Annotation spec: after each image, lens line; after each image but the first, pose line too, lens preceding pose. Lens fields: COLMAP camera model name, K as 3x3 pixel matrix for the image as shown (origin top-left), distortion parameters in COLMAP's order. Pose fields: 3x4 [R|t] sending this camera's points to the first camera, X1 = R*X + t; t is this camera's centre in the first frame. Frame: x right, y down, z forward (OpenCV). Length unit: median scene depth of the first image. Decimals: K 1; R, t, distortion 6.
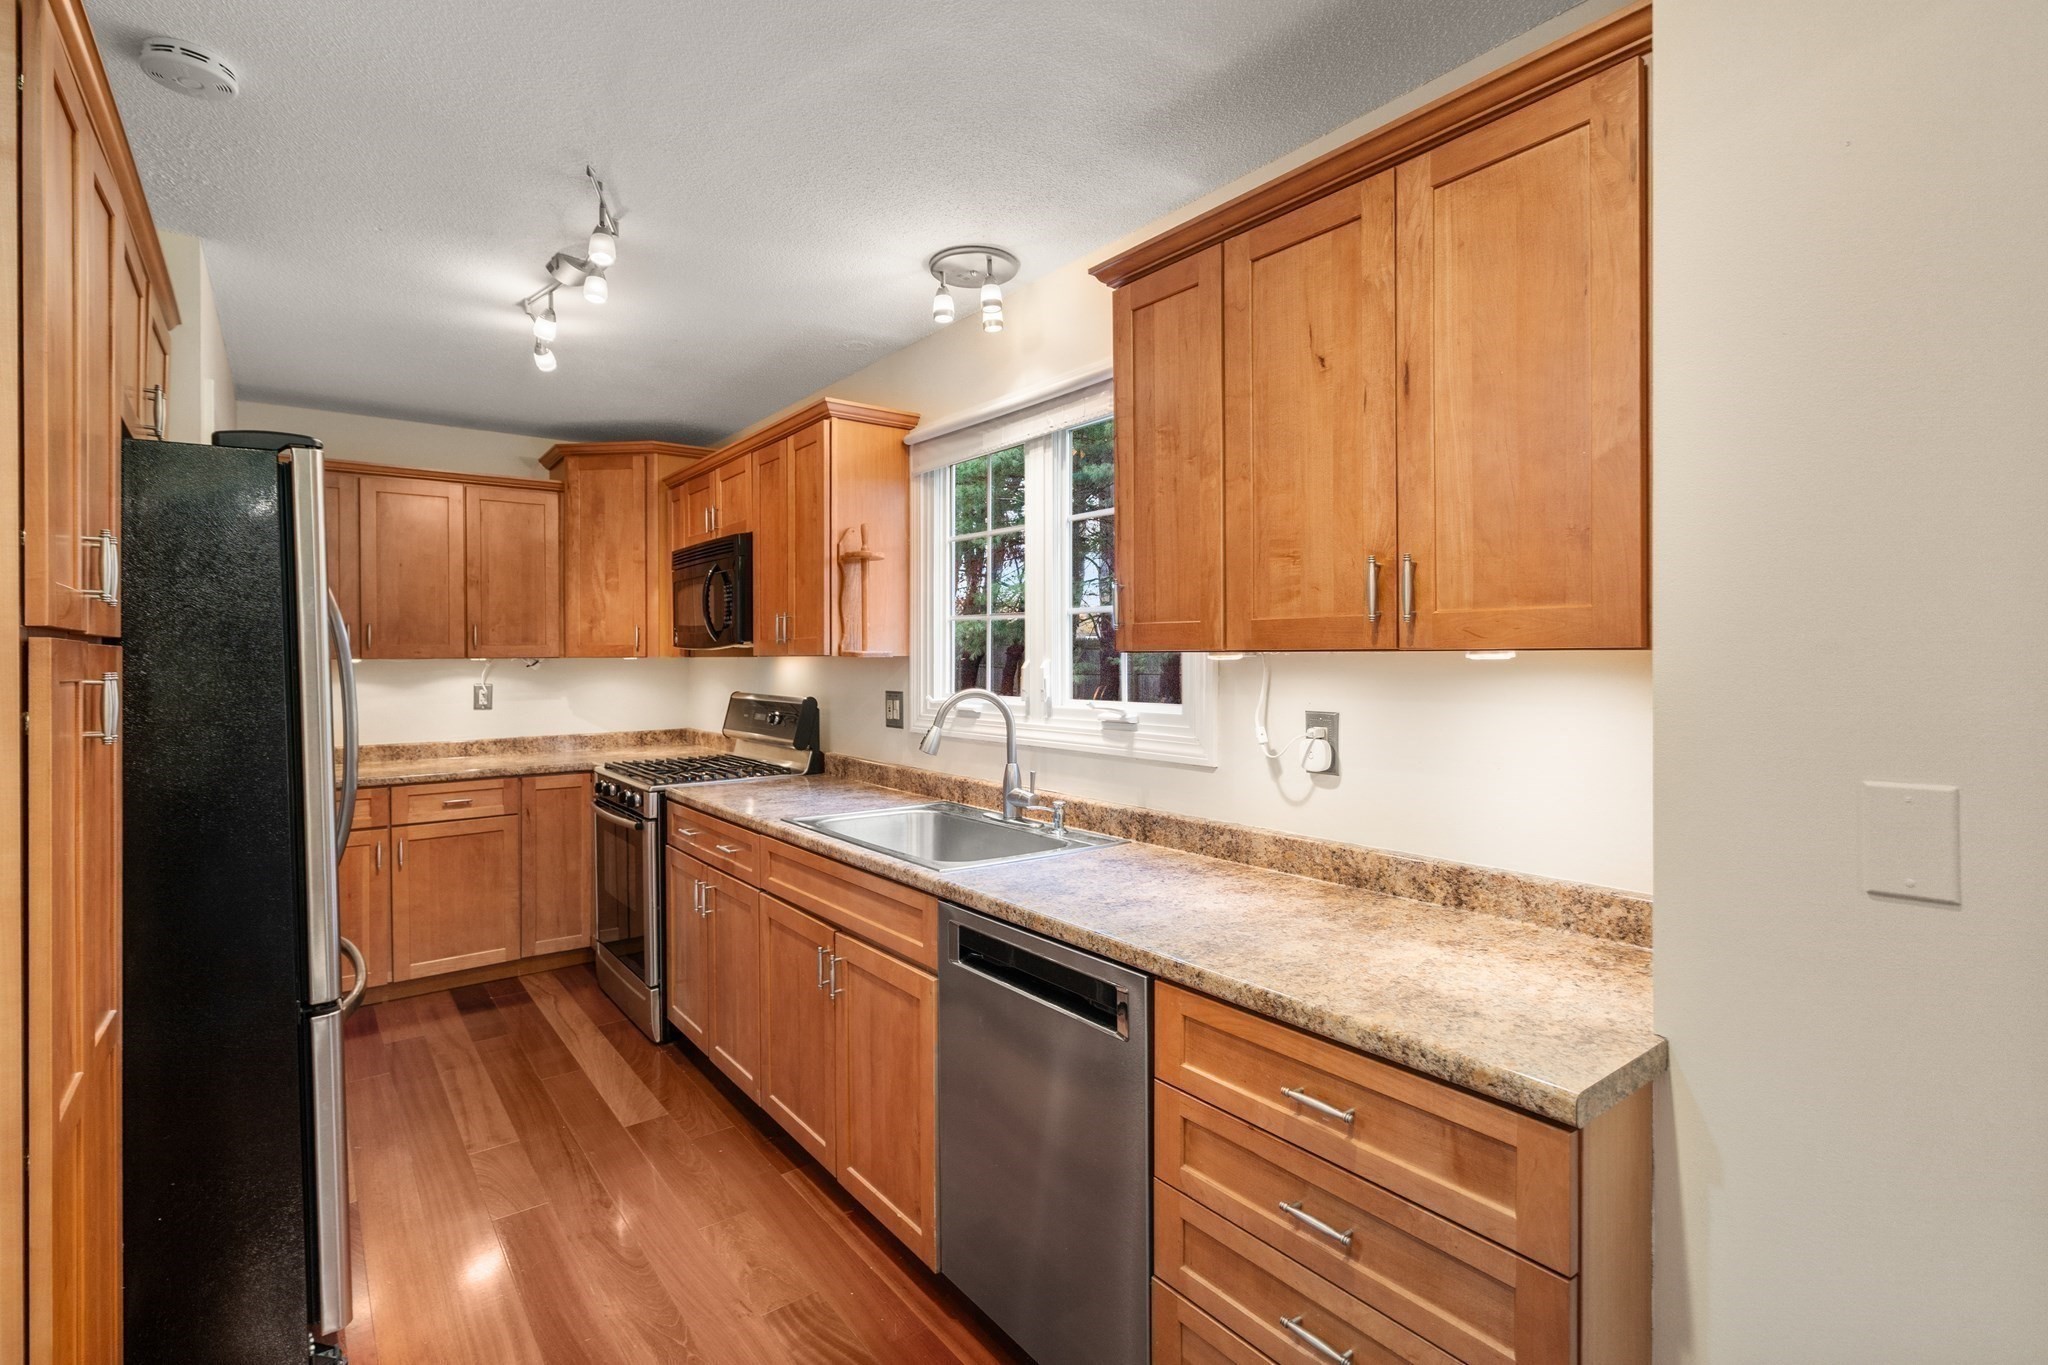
lens RADIAL K [[958.4, 0, 1019.1], [0, 958.4, 653.0], [0, 0, 1]] dist [-0.001539, 0.000774]
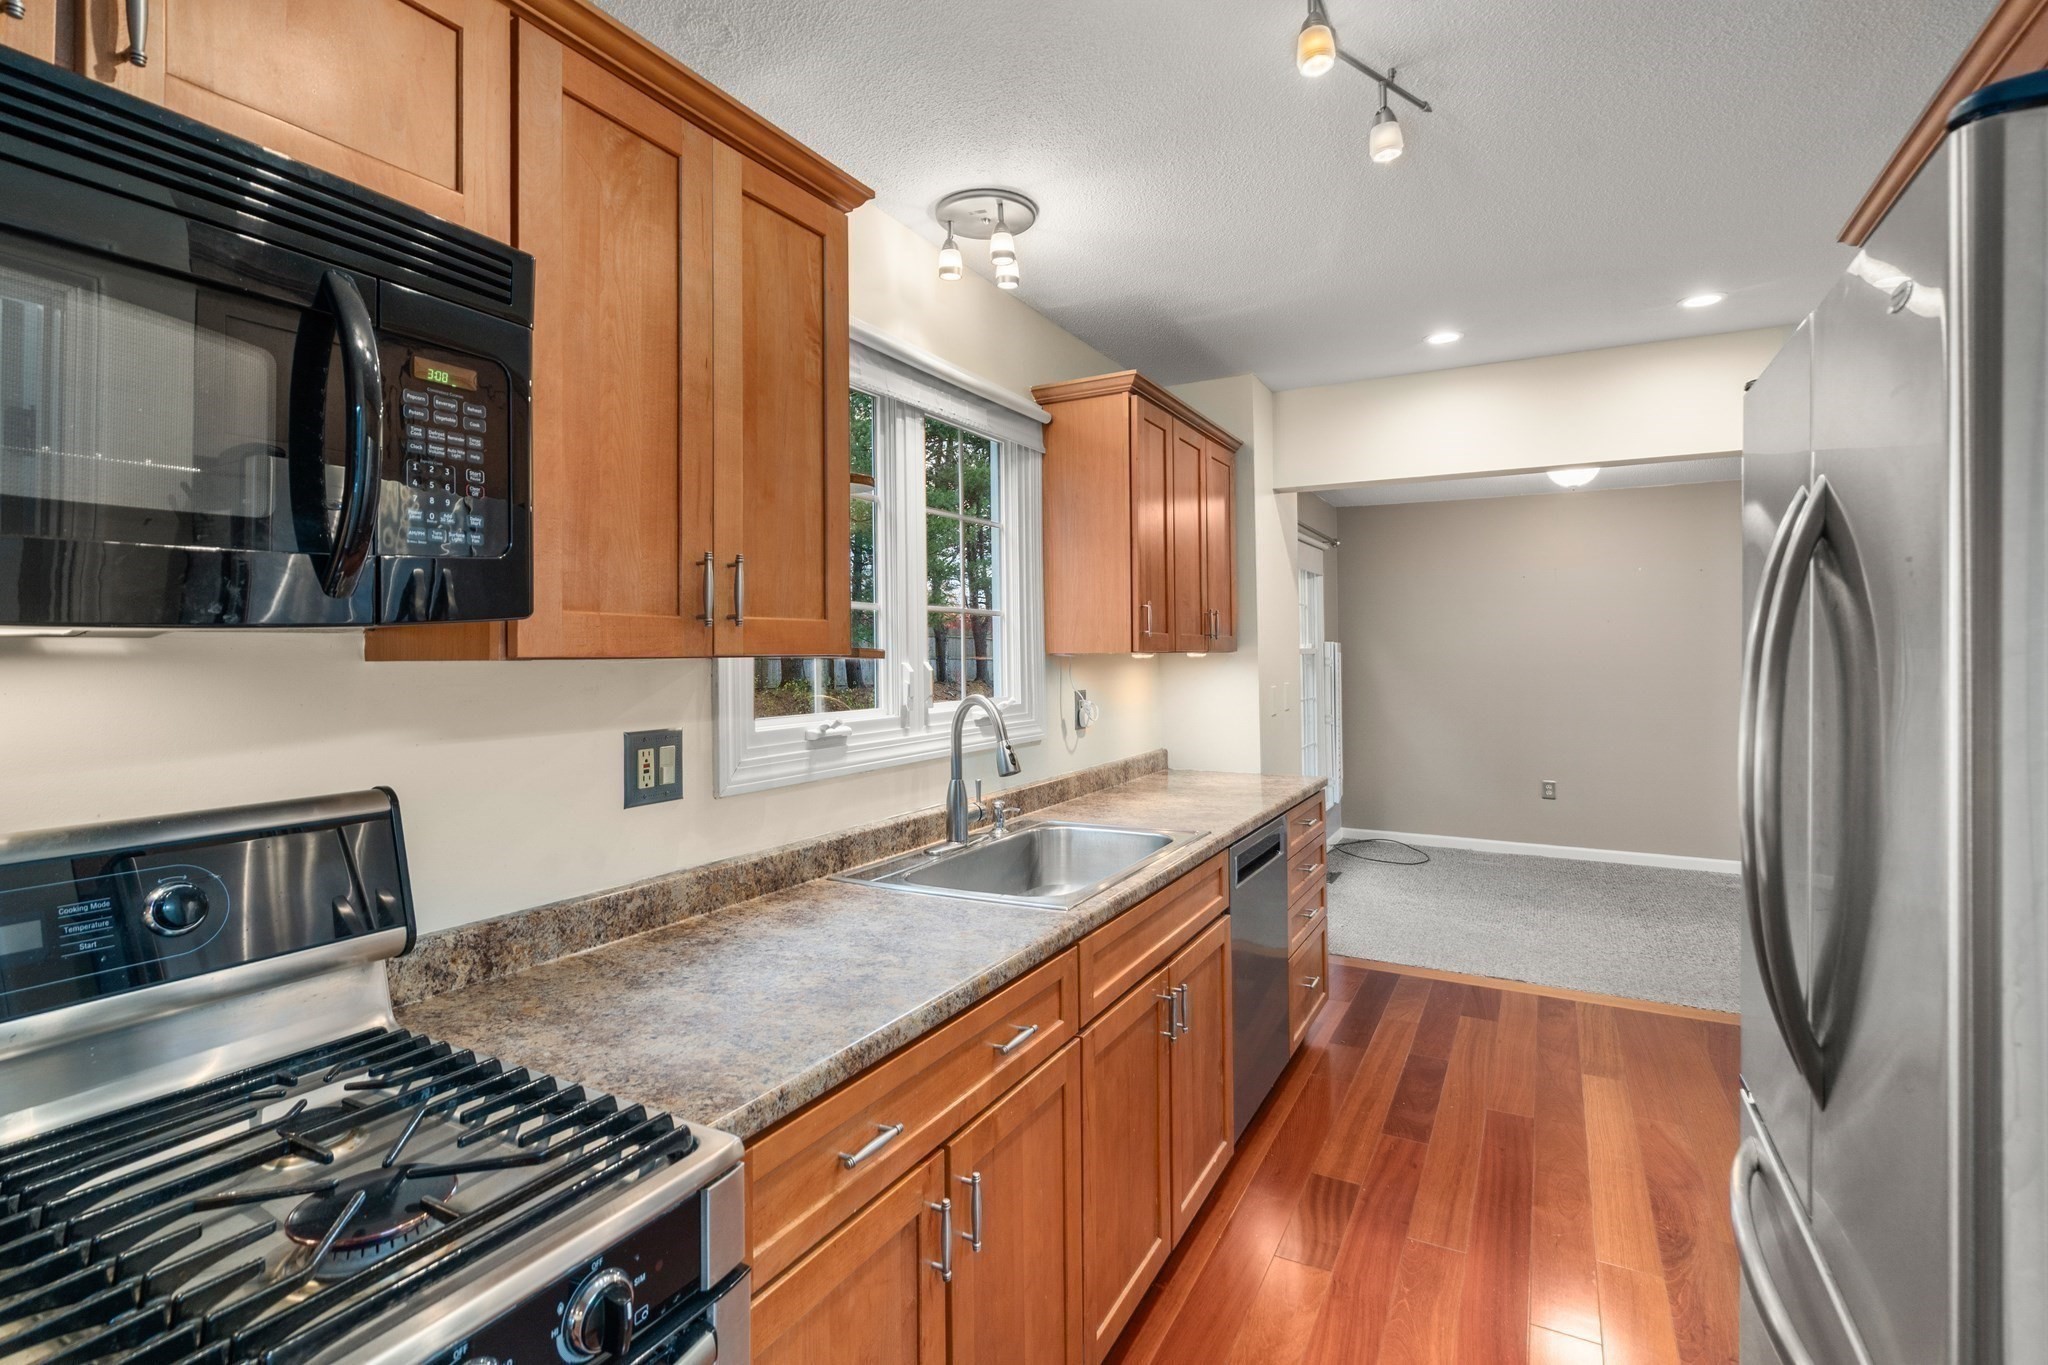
lens RADIAL K [[958.4, 0, 1019.1], [0, 958.4, 653.0], [0, 0, 1]] dist [-0.001539, 0.000774]
pose [[-0.395730, 0.008399, 0.918329, -0.657853], [0.007750, 0.999953, -0.005806, 0.003803], [-0.918334, 0.004819, -0.395776, 1.010643]]
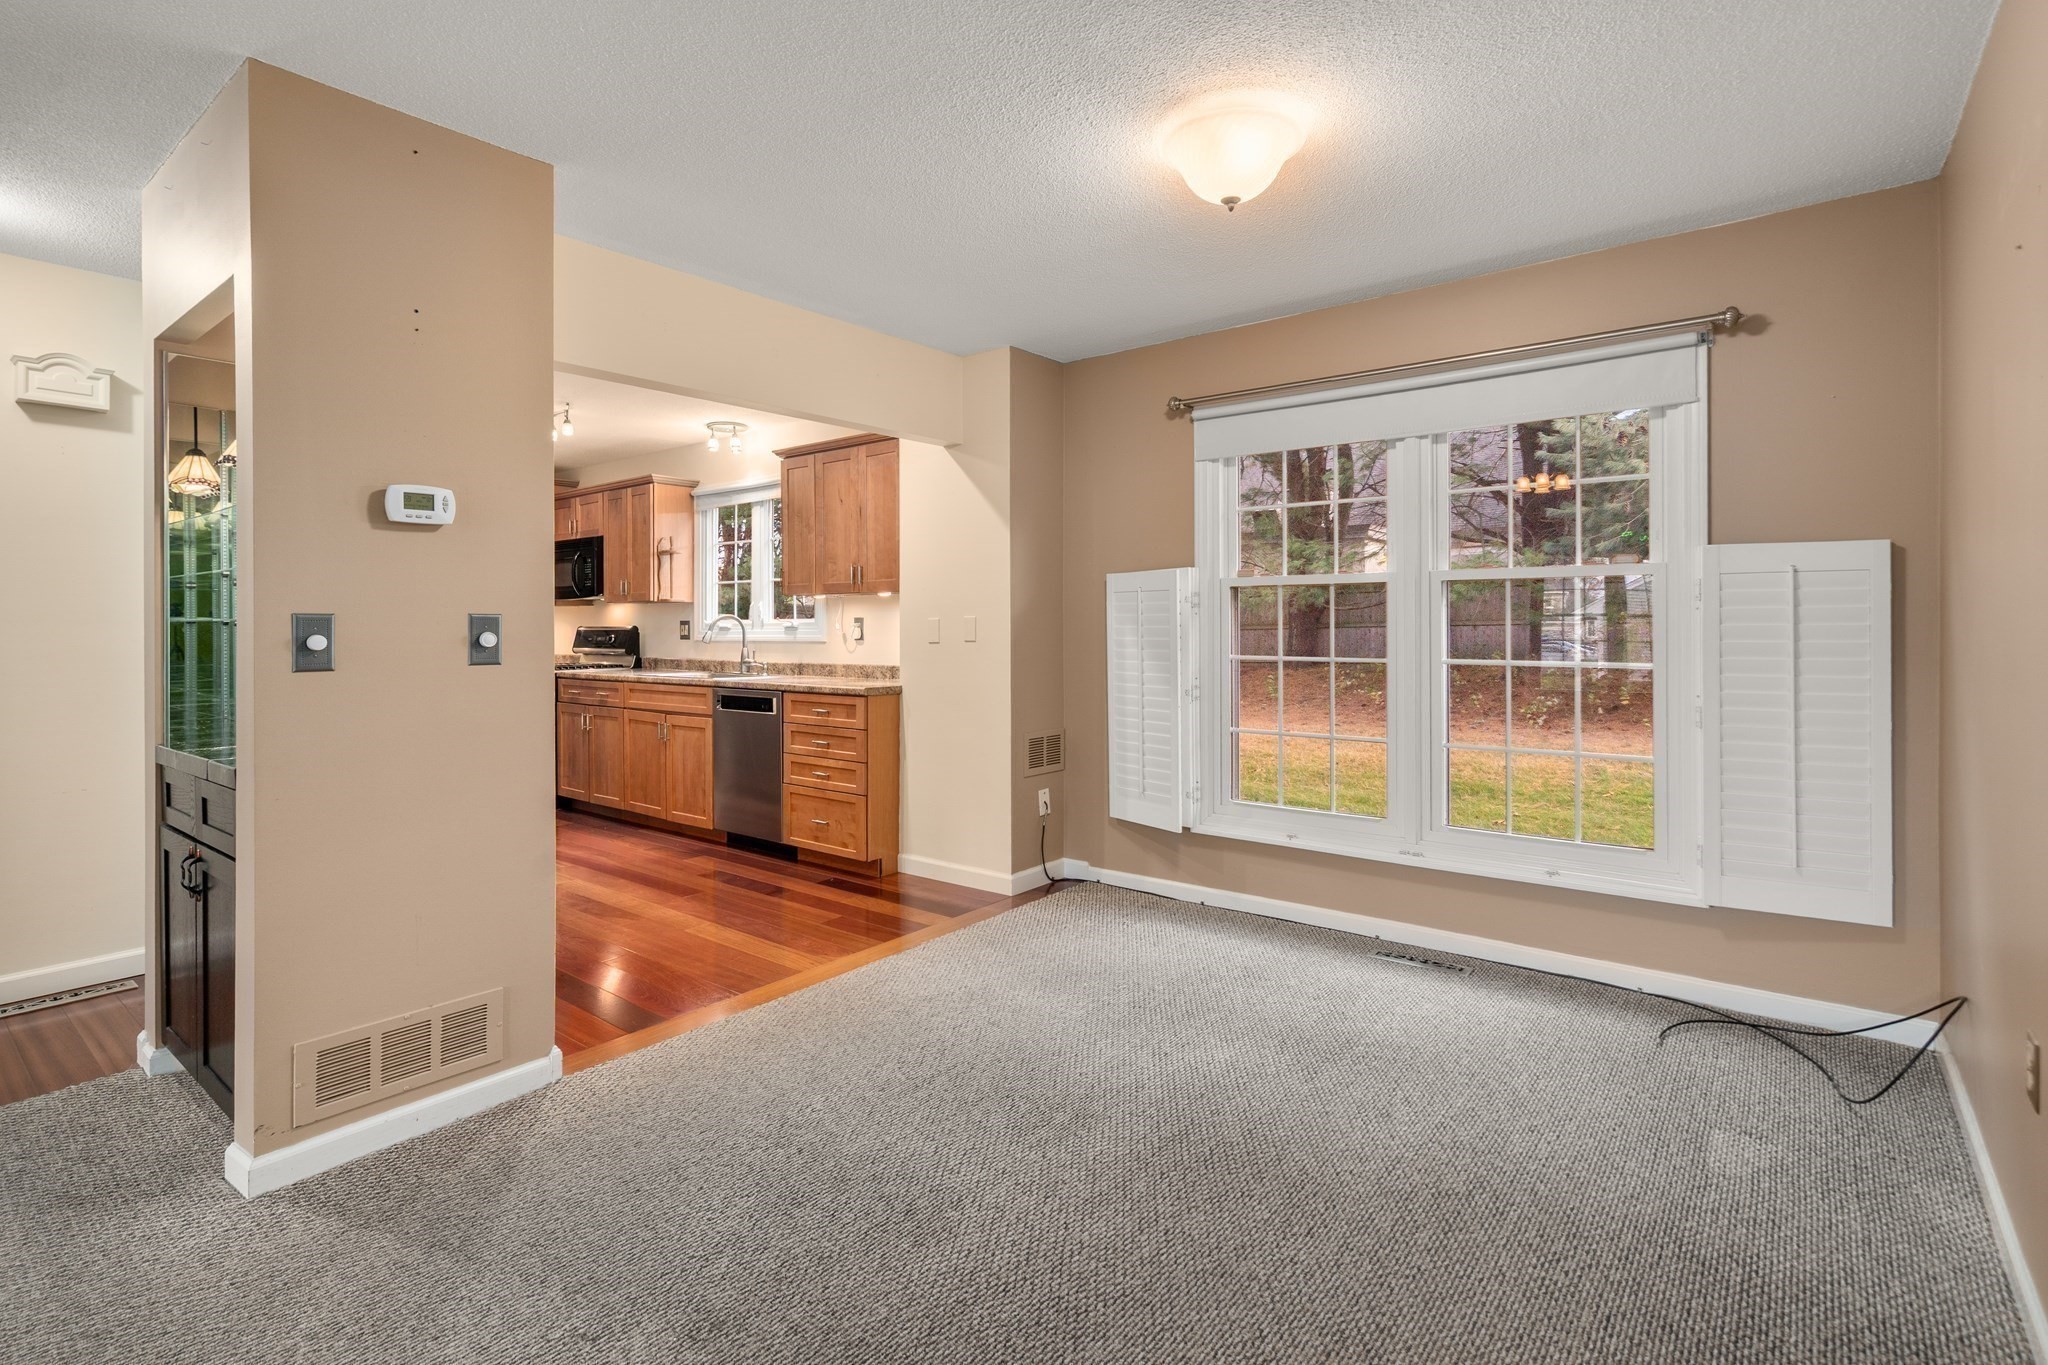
lens RADIAL K [[974.9, 0, 1014.6], [0, 974.9, 623.5], [0, 0, 1]] dist [-0.002508, 0.000438]
pose [[0.972674, -0.000892, 0.232172, 0.060719], [0.000919, 1.000000, -0.000010, 0.046870], [-0.232172, 0.000223, 0.972675, -1.077918]]
